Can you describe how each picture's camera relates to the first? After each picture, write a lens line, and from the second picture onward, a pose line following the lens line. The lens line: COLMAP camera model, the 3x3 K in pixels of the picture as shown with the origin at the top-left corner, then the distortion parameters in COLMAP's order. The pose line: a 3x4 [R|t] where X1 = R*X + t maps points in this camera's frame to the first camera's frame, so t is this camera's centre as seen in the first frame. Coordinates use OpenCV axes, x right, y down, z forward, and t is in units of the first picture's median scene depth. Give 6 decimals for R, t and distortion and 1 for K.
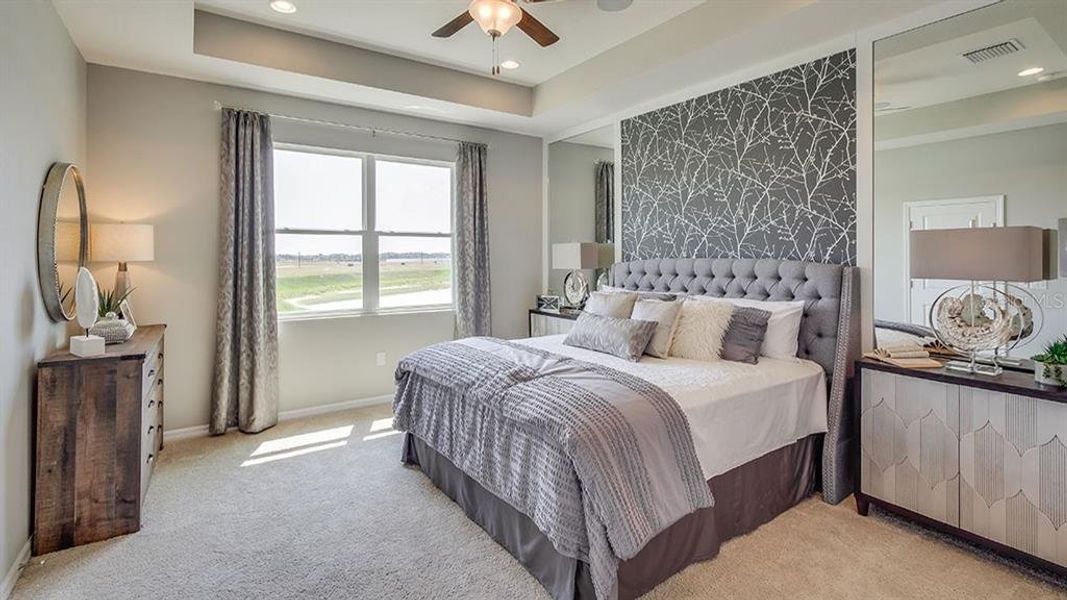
lens RADIAL K [[495.1, 0, 530.3], [0, 495.1, 253.2], [0, 0, 1]] dist [0.000589, 0.006824]
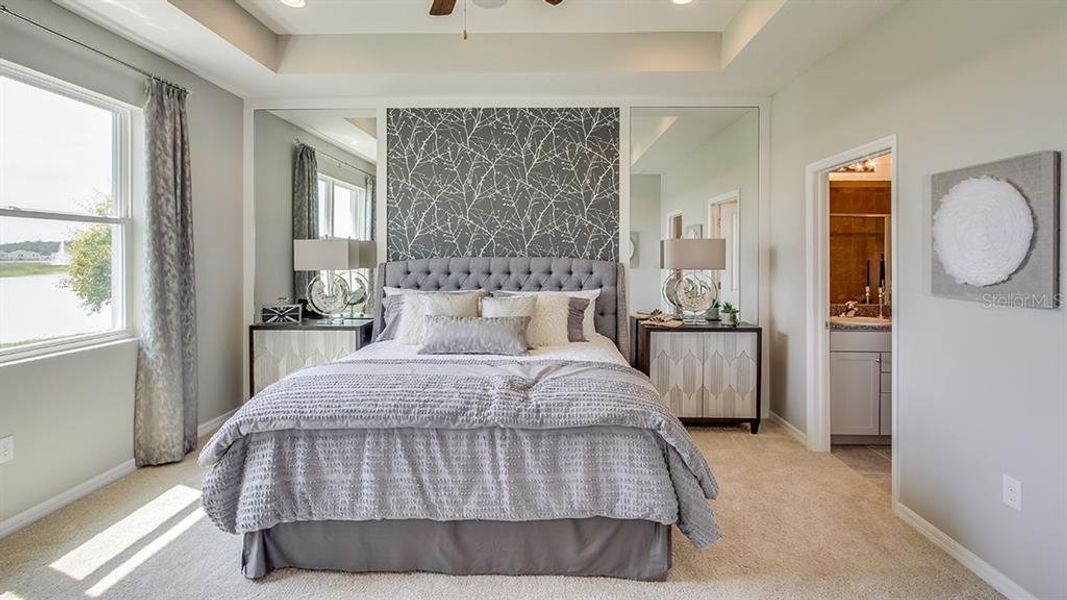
lens RADIAL K [[495.1, 0, 530.3], [0, 495.1, 253.2], [0, 0, 1]] dist [0.000589, 0.006824]
pose [[0.589311, 0.002600, 0.807902, -0.510037], [-0.006448, 0.999978, 0.001485, -0.000311], [-0.807881, -0.006084, 0.589314, 0.302858]]
